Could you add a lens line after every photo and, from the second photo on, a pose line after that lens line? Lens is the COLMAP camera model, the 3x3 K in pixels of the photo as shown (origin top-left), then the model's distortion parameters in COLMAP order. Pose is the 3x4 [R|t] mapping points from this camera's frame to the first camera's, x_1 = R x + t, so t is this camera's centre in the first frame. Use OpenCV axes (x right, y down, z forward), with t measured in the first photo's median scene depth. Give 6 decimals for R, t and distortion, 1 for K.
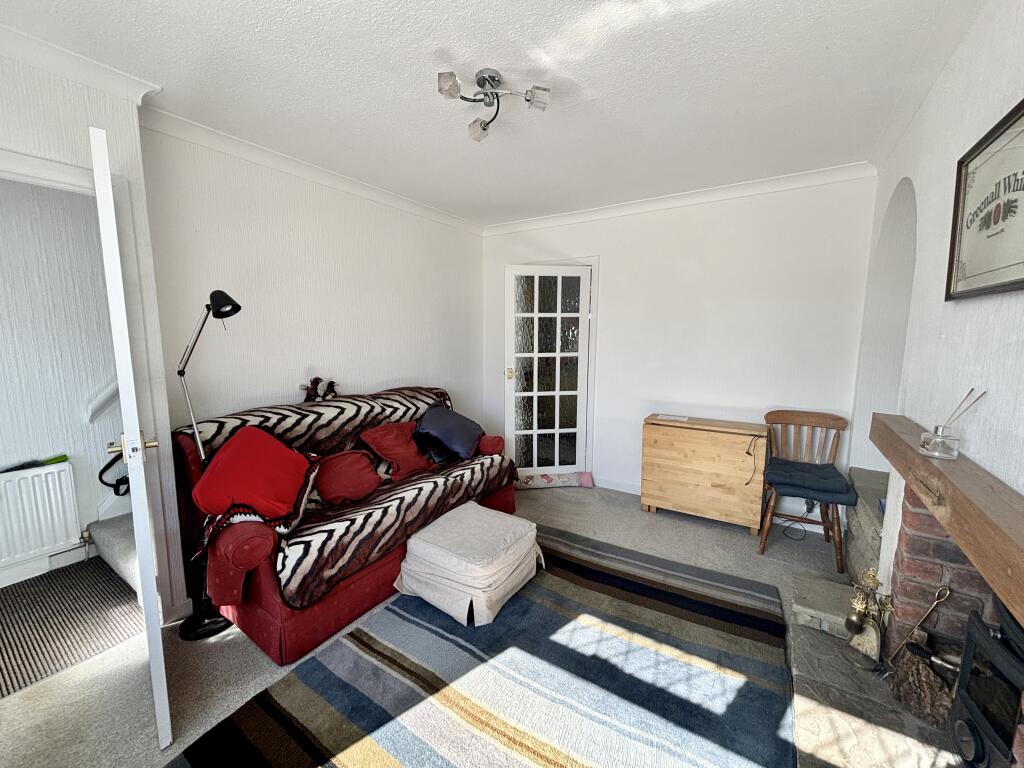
lens RADIAL K [[411.2, 0, 512.5], [0, 411.2, 386.1], [0, 0, 1]] dist [0.000154, -0.000250]
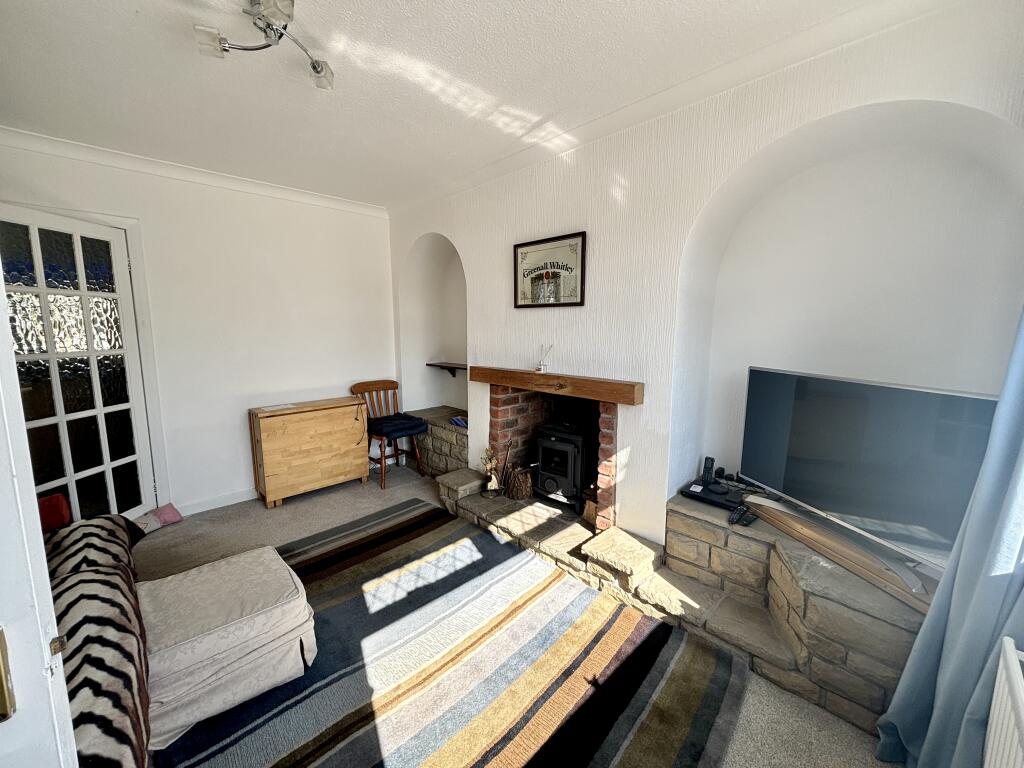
lens RADIAL K [[411.2, 0, 513.3], [0, 411.2, 380.1], [0, 0, 1]] dist [0.000154, -0.000250]
pose [[0.214575, -0.127480, 0.968353, -0.770375], [0.124034, 0.986975, 0.102447, -0.034042], [-0.968800, 0.098126, 0.227592, 0.358623]]
